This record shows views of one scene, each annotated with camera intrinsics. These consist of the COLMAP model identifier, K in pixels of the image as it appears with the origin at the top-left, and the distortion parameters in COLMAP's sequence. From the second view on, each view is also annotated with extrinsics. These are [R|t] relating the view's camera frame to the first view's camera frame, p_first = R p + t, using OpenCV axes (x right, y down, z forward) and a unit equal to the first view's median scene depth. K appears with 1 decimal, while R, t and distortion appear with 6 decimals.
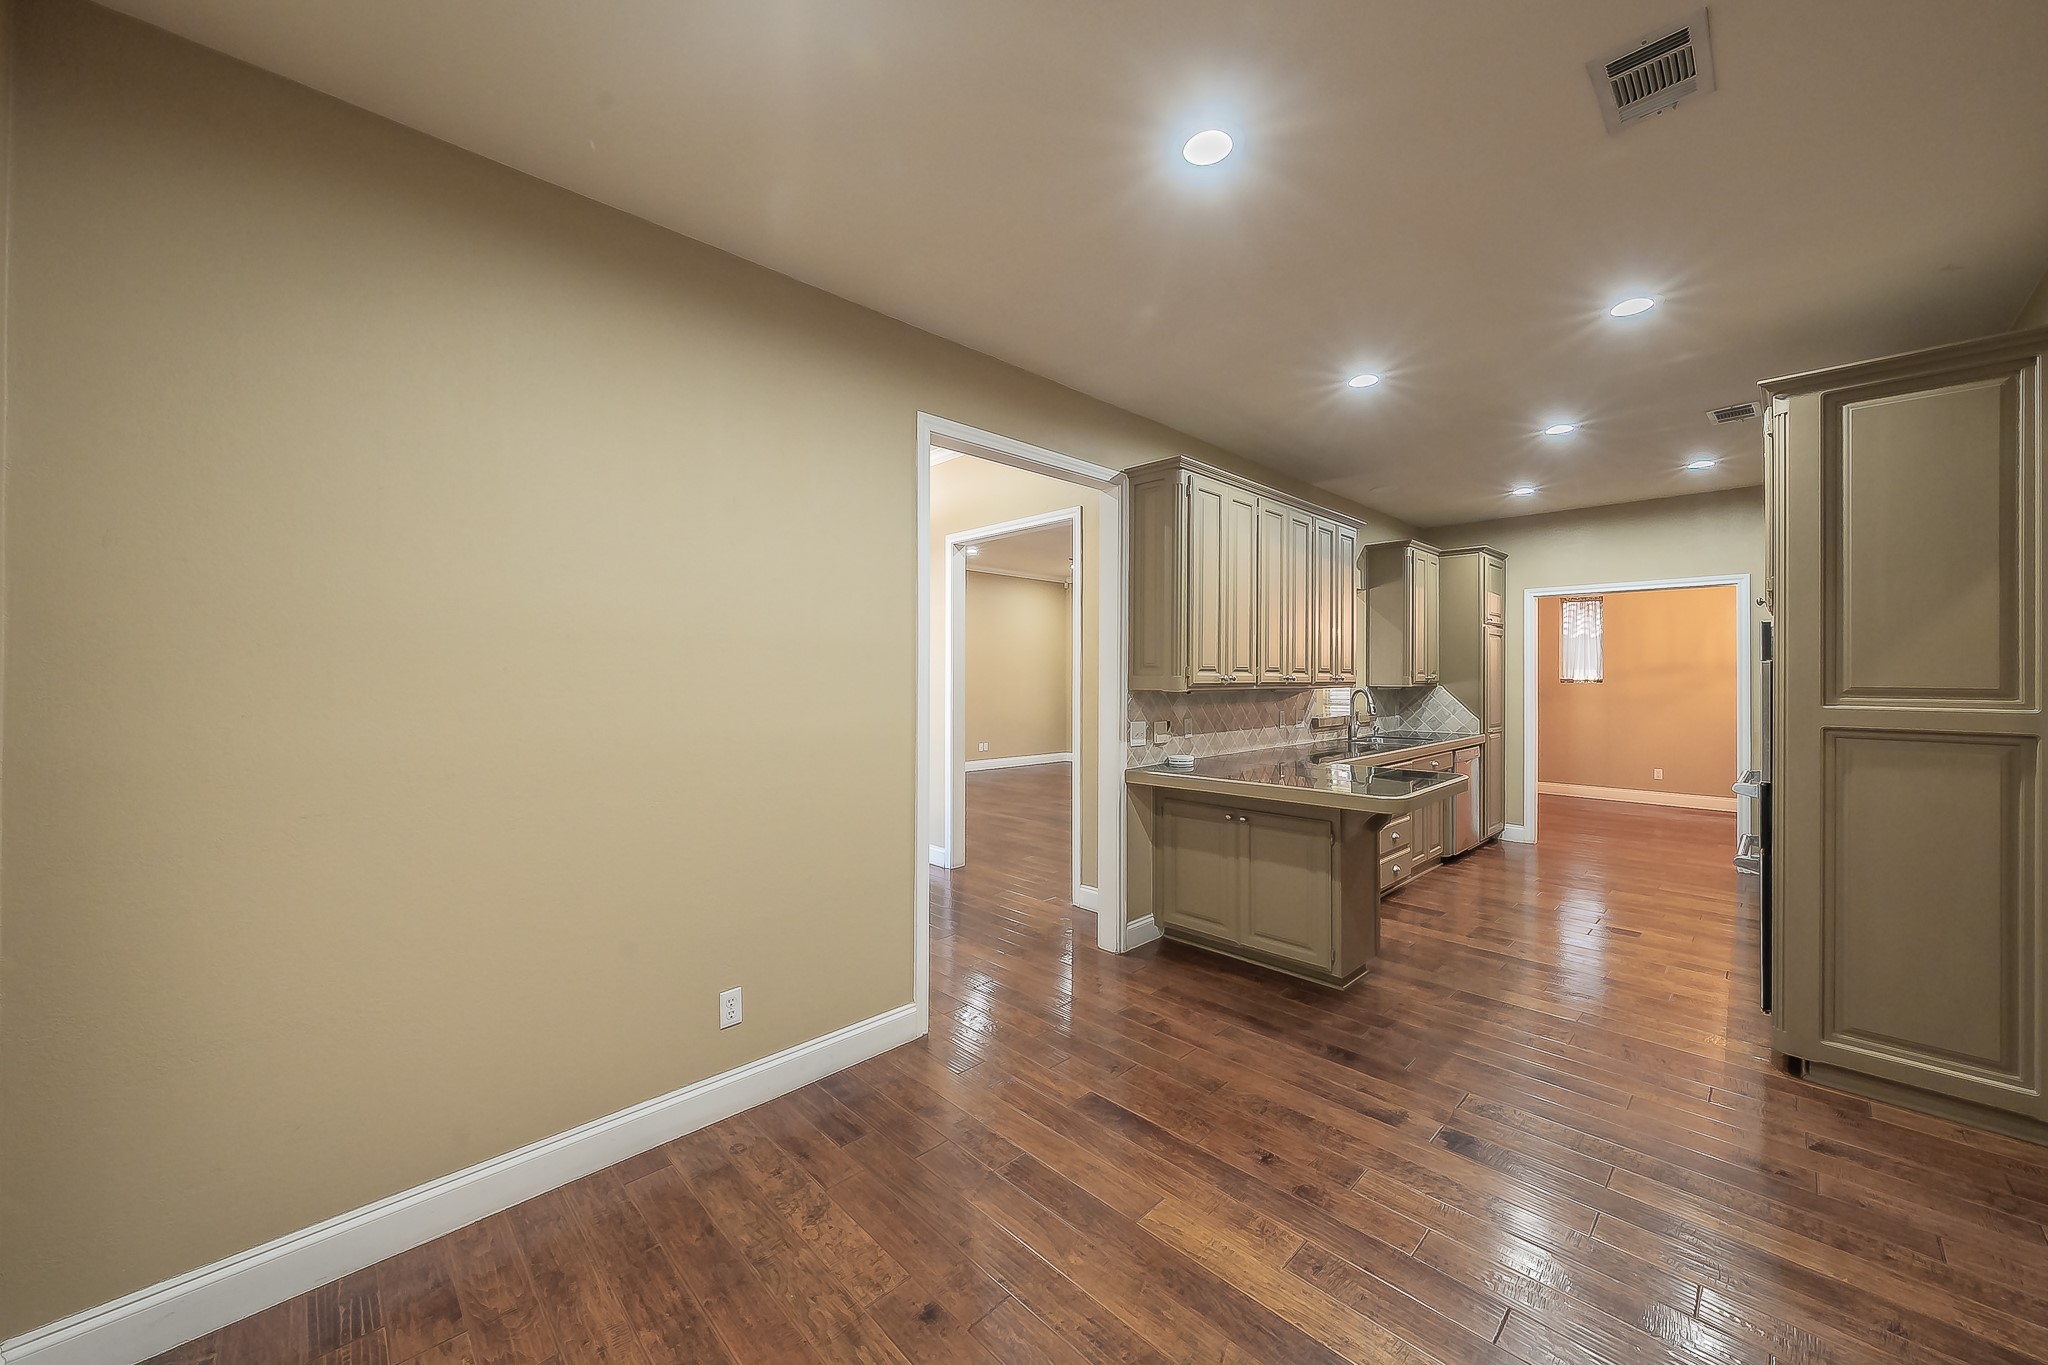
lens RADIAL K [[747.2, 0, 1024.8], [0, 747.2, 672.3], [0, 0, 1]] dist [0.000853, 0.000173]
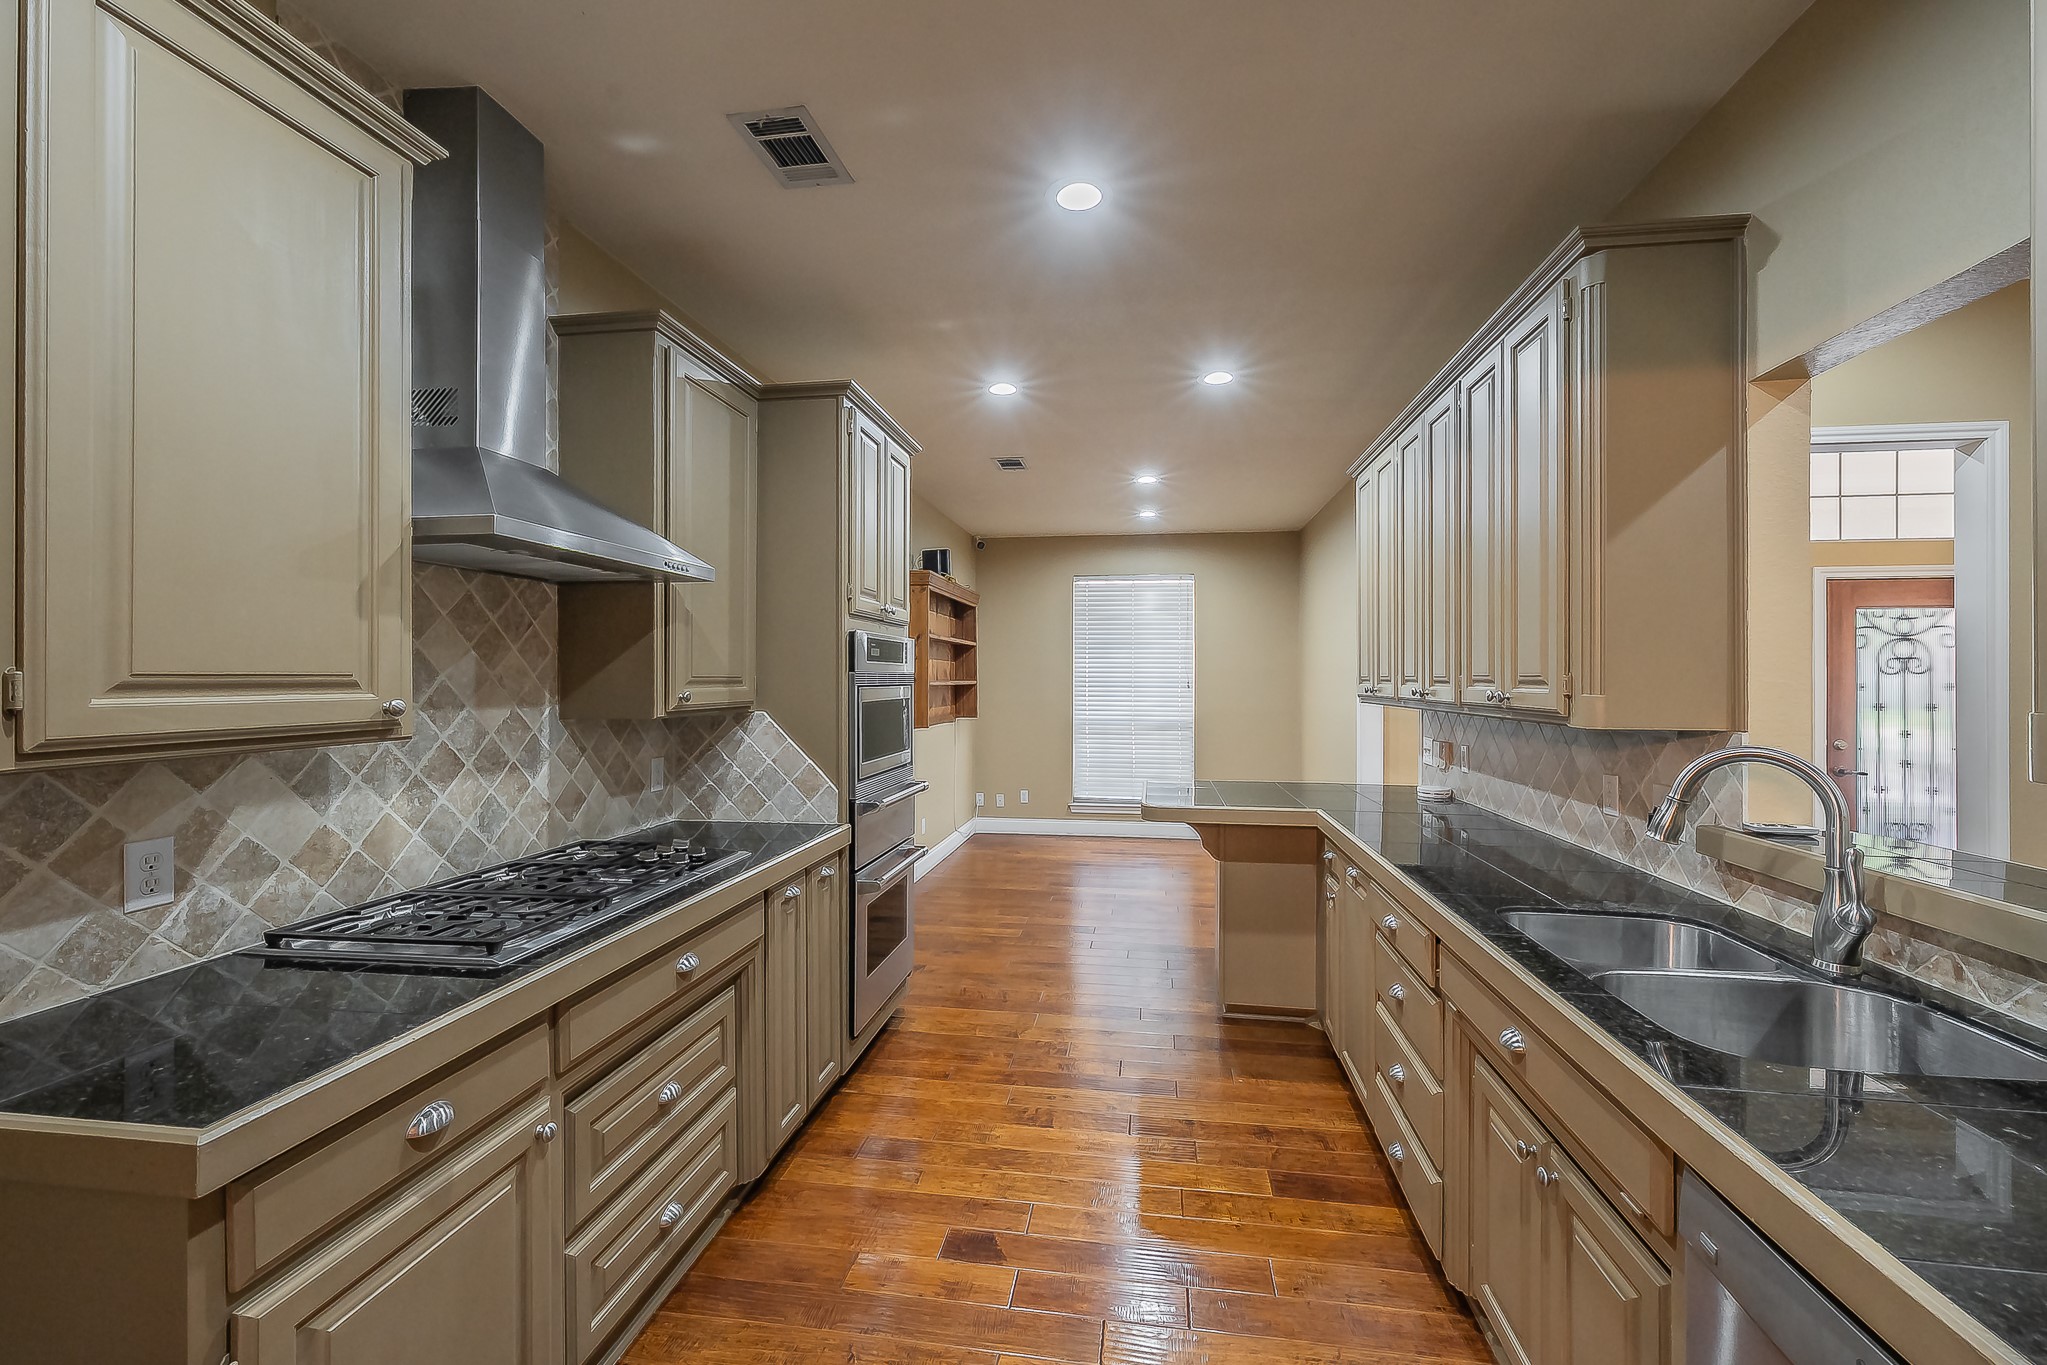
lens RADIAL K [[838.0, 0, 1023.4], [0, 838.0, 674.7], [0, 0, 1]] dist [-0.000293, 0.000009]
pose [[-0.797110, -0.005430, -0.603809, 1.172248], [-0.000314, 0.999963, -0.008578, -0.001352], [0.603833, -0.006648, -0.797083, 1.538360]]
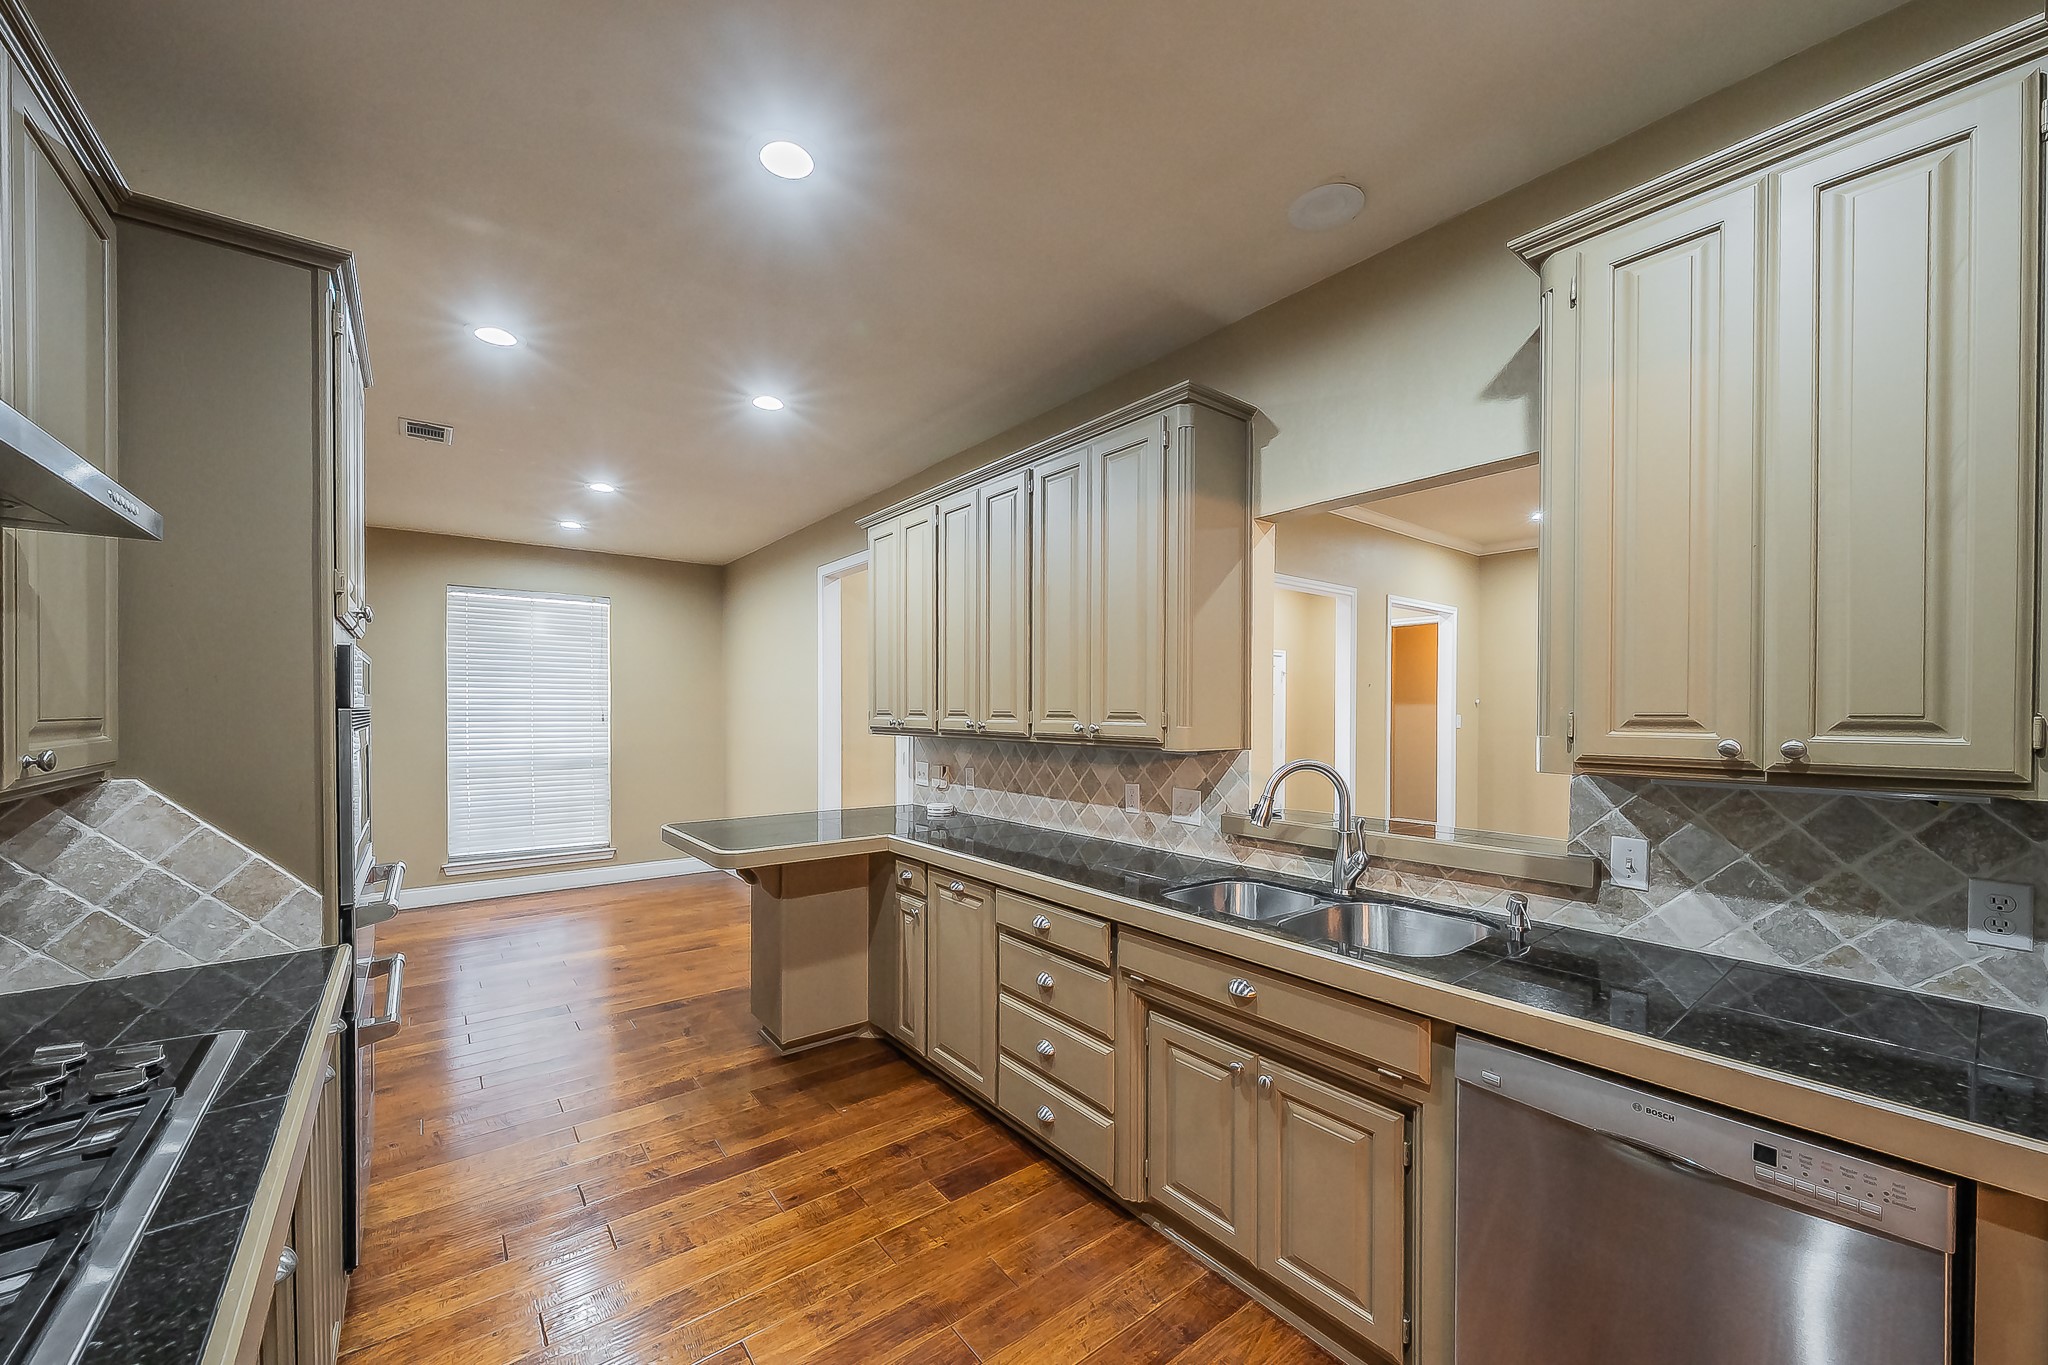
lens RADIAL K [[775.7, 0, 1024.7], [0, 775.7, 715.0], [0, 0, 1]] dist [-0.000068, 0.000044]
pose [[-0.108331, 0.007035, -0.994090, 1.245351], [0.003654, 0.999971, 0.006679, -0.007920], [0.994108, -0.002909, -0.108353, 1.282905]]
